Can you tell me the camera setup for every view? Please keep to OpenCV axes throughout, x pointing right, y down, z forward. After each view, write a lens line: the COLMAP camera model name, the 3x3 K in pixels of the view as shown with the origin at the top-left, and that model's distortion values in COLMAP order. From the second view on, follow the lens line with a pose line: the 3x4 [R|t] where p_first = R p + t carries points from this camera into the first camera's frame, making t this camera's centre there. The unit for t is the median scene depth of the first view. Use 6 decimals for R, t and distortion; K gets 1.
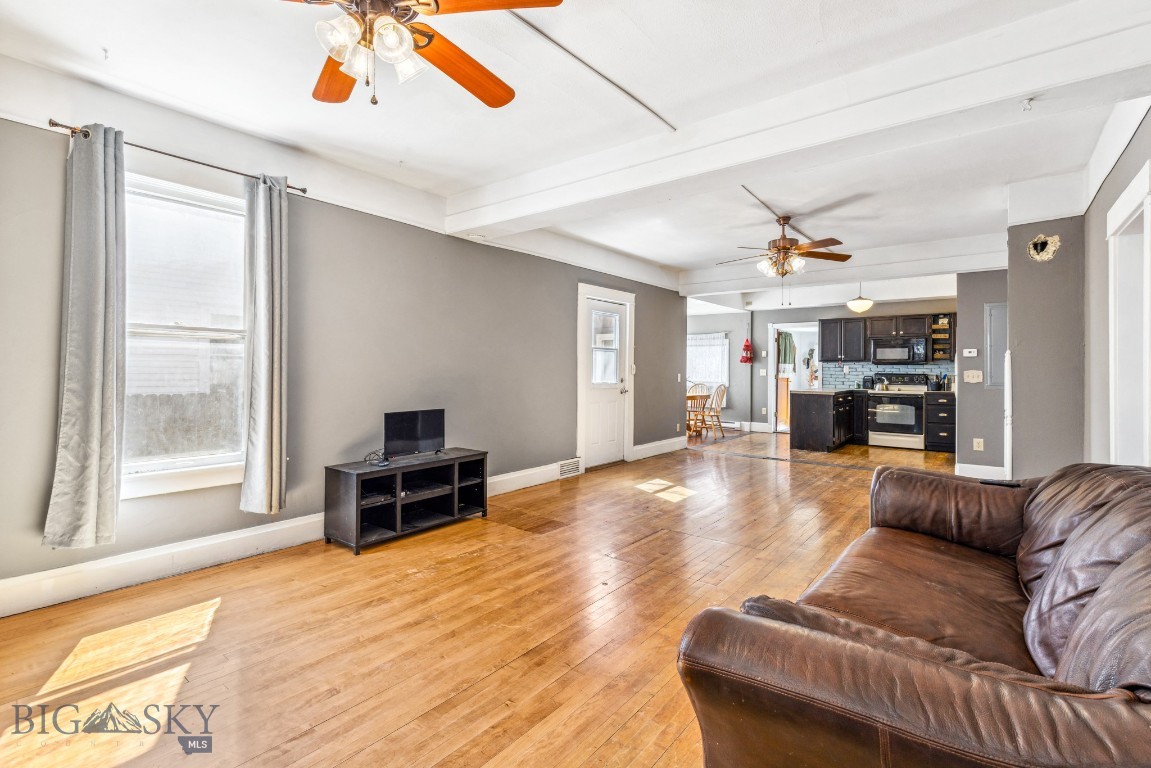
lens RADIAL K [[523.3, 0, 573.0], [0, 523.3, 372.0], [0, 0, 1]] dist [-0.000635, -0.000456]
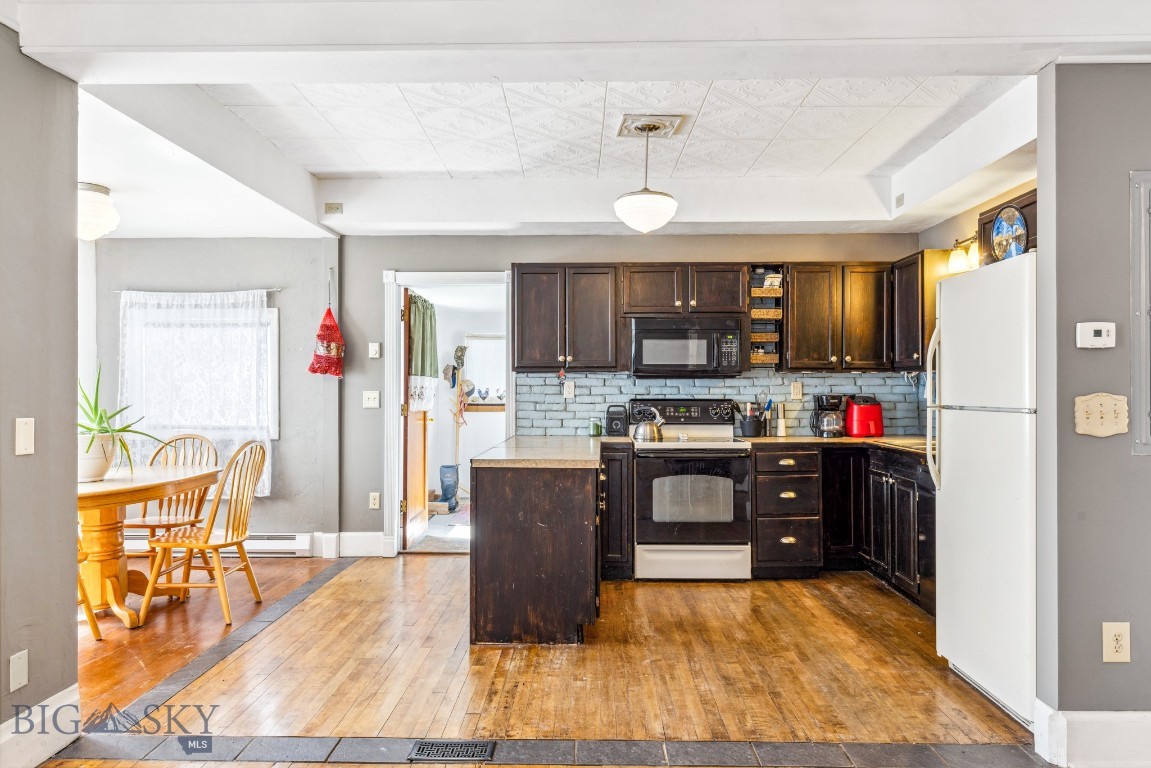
lens RADIAL K [[753.5, 0, 574.1], [0, 753.5, 383.6], [0, 0, 1]] dist [0.007664, 0.005000]
pose [[0.796925, -0.002457, 0.604074, 0.172004], [0.008467, 0.999939, -0.007104, -0.005920], [-0.604019, 0.010776, 0.796897, 0.542559]]
